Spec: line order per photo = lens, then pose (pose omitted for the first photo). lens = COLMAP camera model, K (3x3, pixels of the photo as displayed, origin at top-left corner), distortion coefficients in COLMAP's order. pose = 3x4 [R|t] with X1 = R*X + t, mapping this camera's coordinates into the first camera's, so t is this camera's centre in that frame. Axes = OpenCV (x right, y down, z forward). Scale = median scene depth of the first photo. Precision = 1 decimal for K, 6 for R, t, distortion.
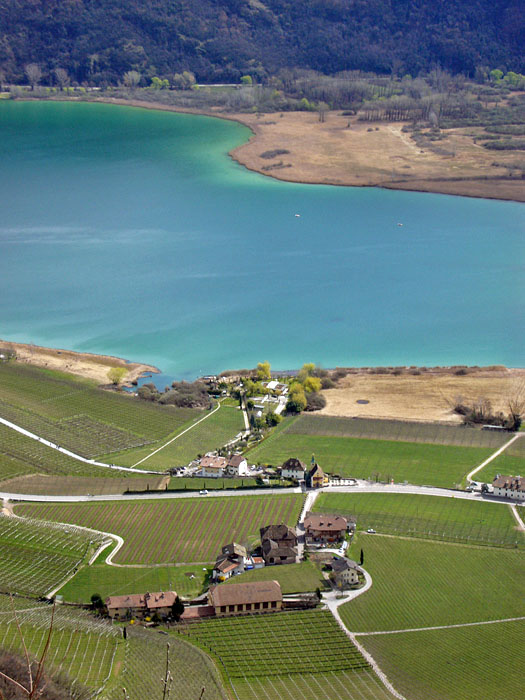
lens RADIAL K [[1743.3, 0, 262.0], [0, 1743.3, 349.1], [0, 0, 1]] dist [0.181198, 0.000000]
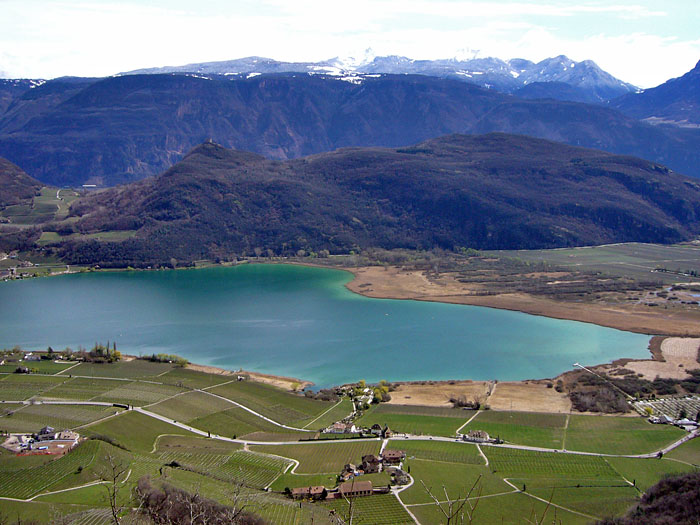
lens RADIAL K [[571.3, 0, 350.5], [0, 571.3, 260.5], [0, 0, 1]] dist [-0.033784, 0.005181]
pose [[0.998909, -0.015568, -0.044018, 0.020516], [0.008192, 0.986588, -0.163025, -0.023585], [0.045966, 0.162487, 0.985639, 0.267537]]
